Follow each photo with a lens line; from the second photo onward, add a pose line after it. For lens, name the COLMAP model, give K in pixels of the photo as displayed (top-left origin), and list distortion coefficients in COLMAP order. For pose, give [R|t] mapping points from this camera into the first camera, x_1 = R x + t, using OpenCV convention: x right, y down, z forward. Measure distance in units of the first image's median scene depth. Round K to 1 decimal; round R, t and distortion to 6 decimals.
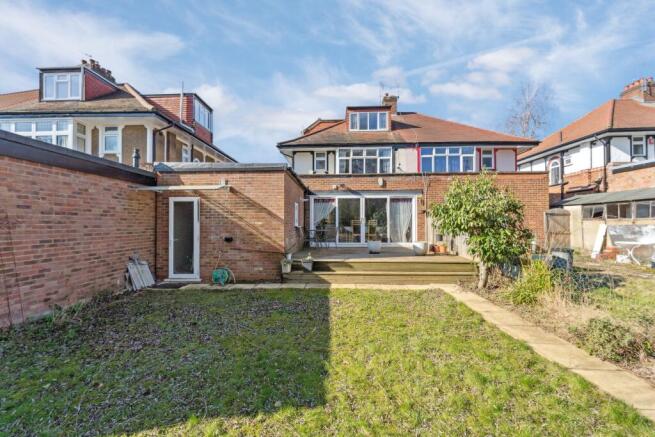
lens RADIAL K [[273.2, 0, 326.1], [0, 273.2, 218.7], [0, 0, 1]] dist [0.000417, 0.000006]
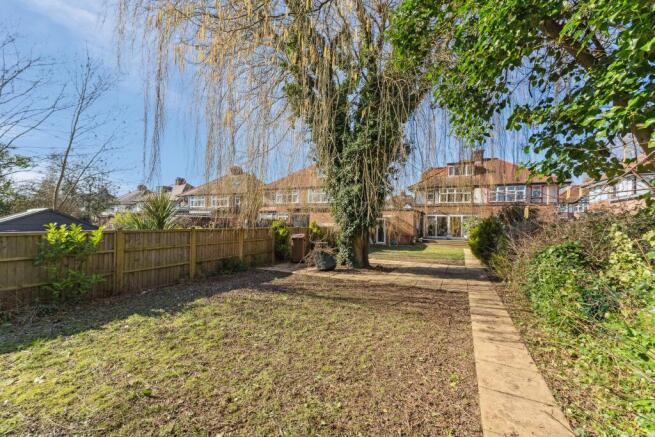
lens RADIAL K [[273.2, 0, 327.6], [0, 273.2, 220.5], [0, 0, 1]] dist [0.000417, 0.000006]
pose [[0.914382, 0.020628, -0.404326, 0.129956], [-0.019575, 0.999786, 0.006739, -0.038644], [0.404378, 0.001753, 0.914590, -1.406490]]
